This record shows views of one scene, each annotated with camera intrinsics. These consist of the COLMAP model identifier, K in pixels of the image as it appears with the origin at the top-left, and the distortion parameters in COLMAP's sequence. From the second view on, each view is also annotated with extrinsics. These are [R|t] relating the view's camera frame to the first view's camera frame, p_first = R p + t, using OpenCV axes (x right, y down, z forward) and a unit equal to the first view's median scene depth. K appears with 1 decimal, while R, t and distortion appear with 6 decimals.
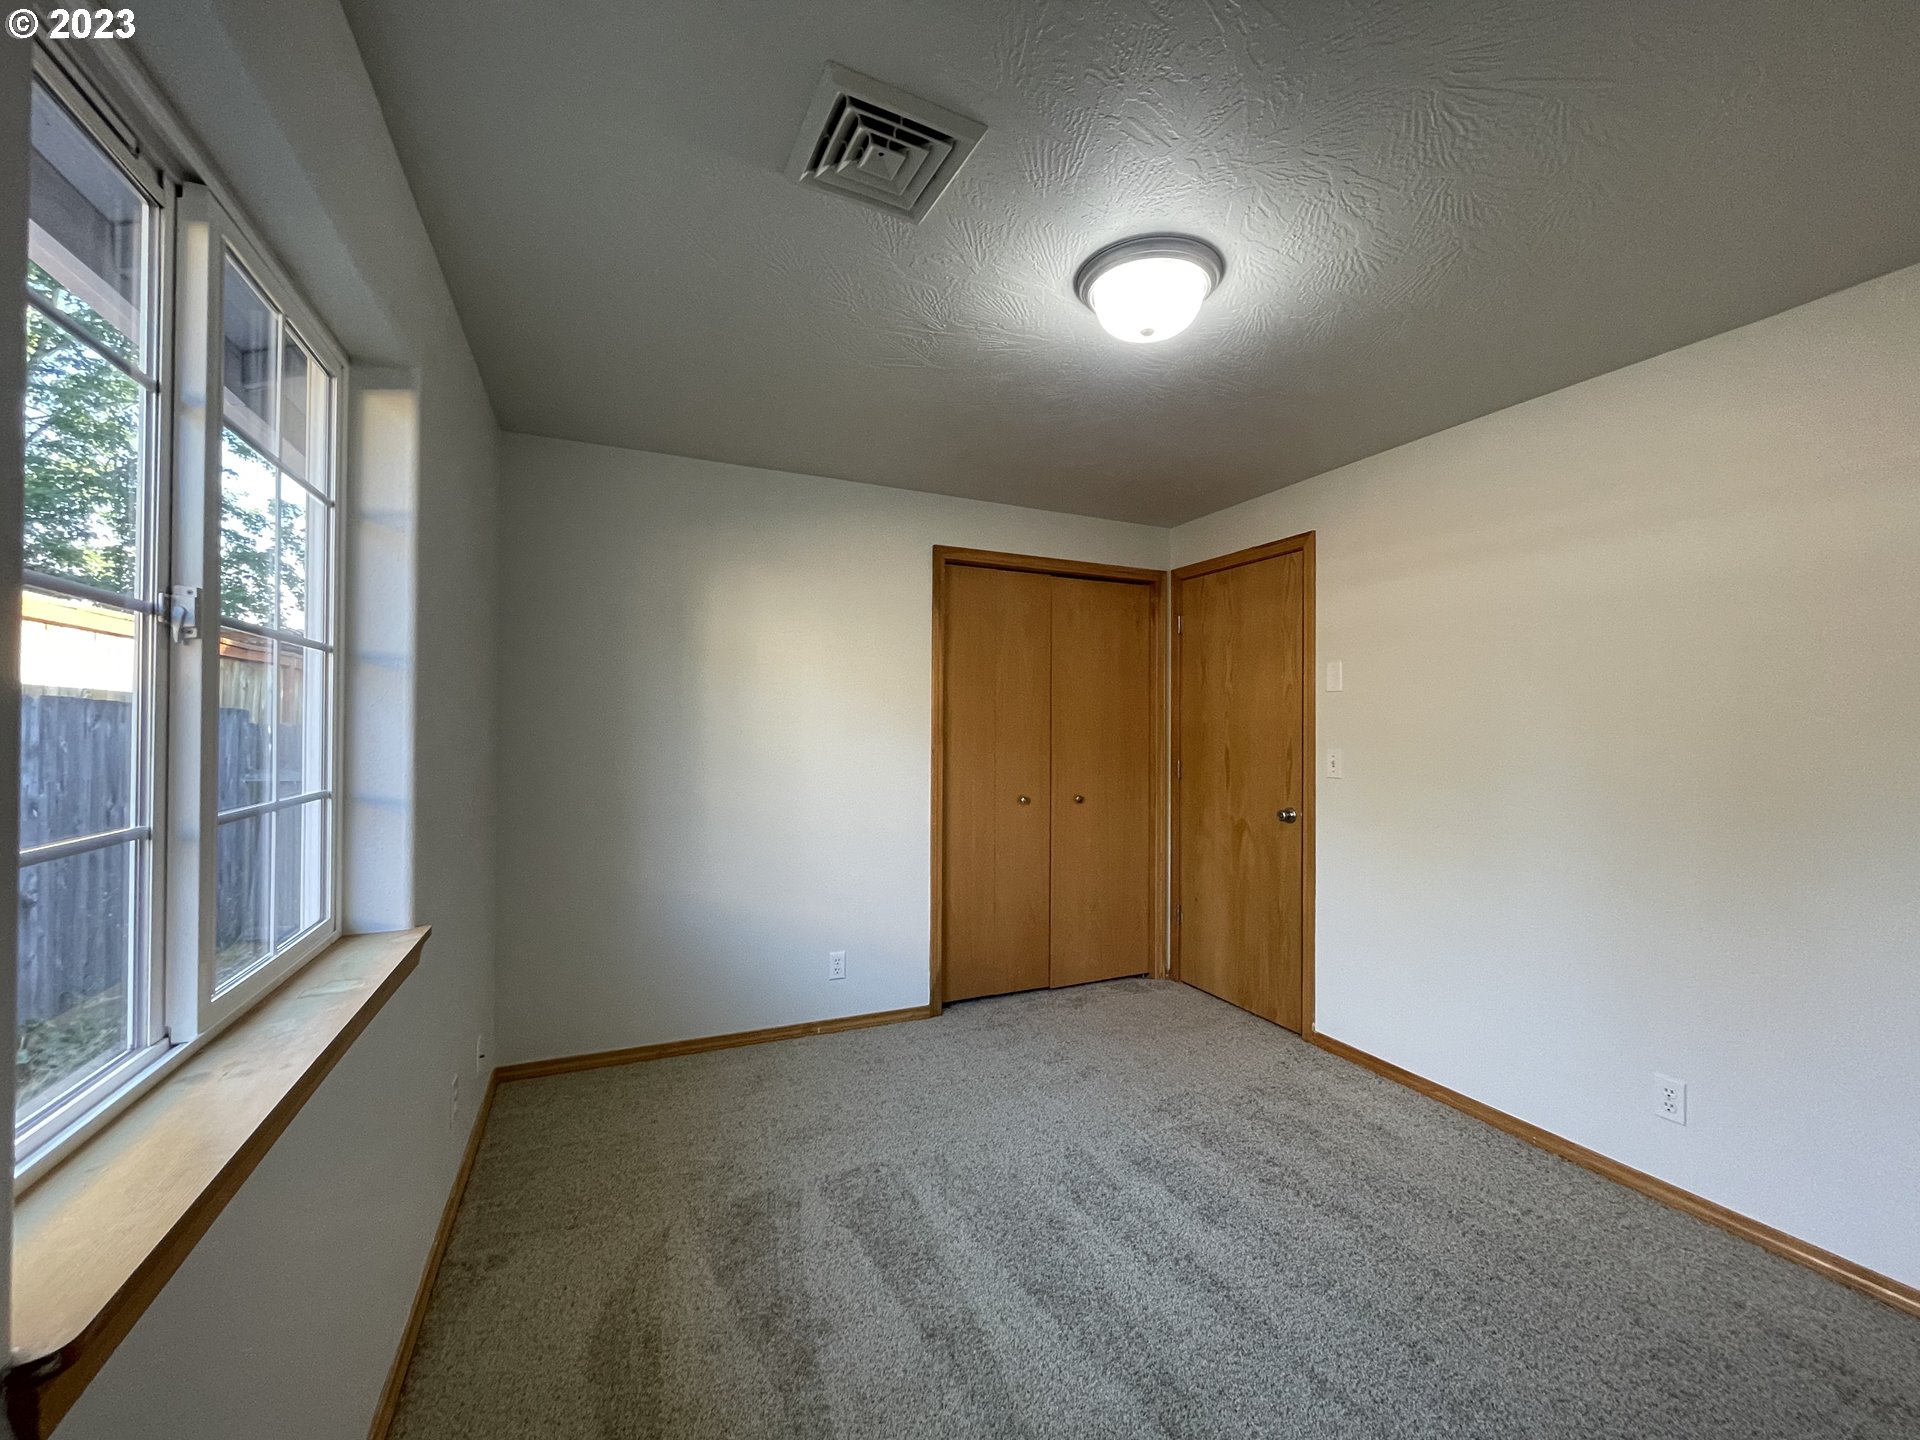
lens RADIAL K [[772.7, 0, 959.0], [0, 772.7, 722.6], [0, 0, 1]] dist [-0.003130, 0.000143]
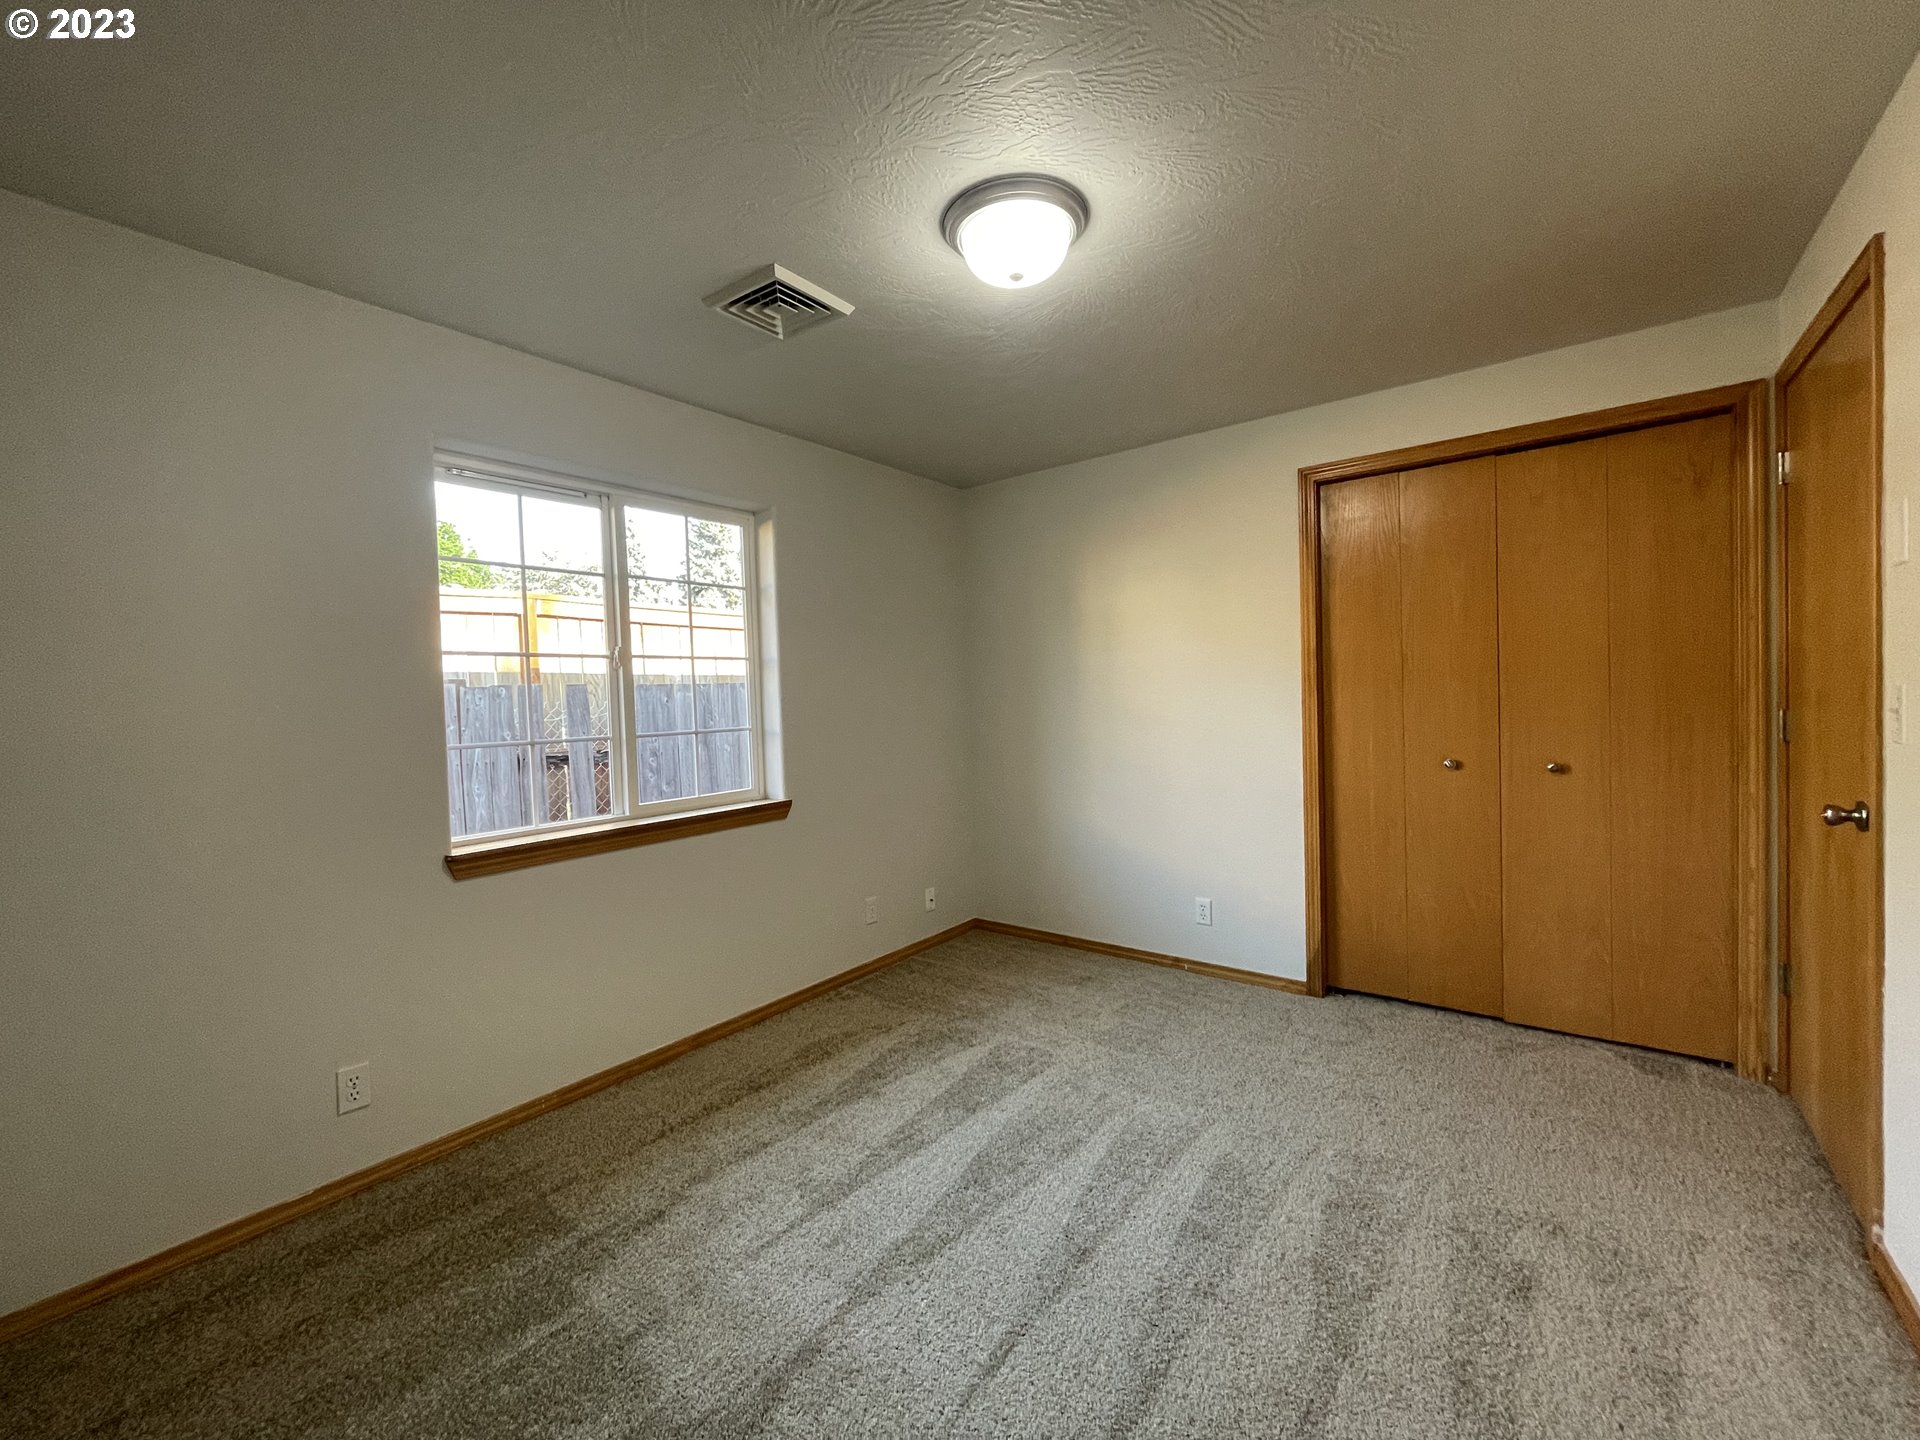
lens RADIAL K [[772.7, 0, 962.4], [0, 772.7, 719.2], [0, 0, 1]] dist [-0.003130, 0.000143]
pose [[0.469852, 0.001743, -0.882744, 0.530393], [0.043092, 0.998761, 0.024908, 0.016248], [0.881693, -0.049742, 0.469194, 0.215926]]
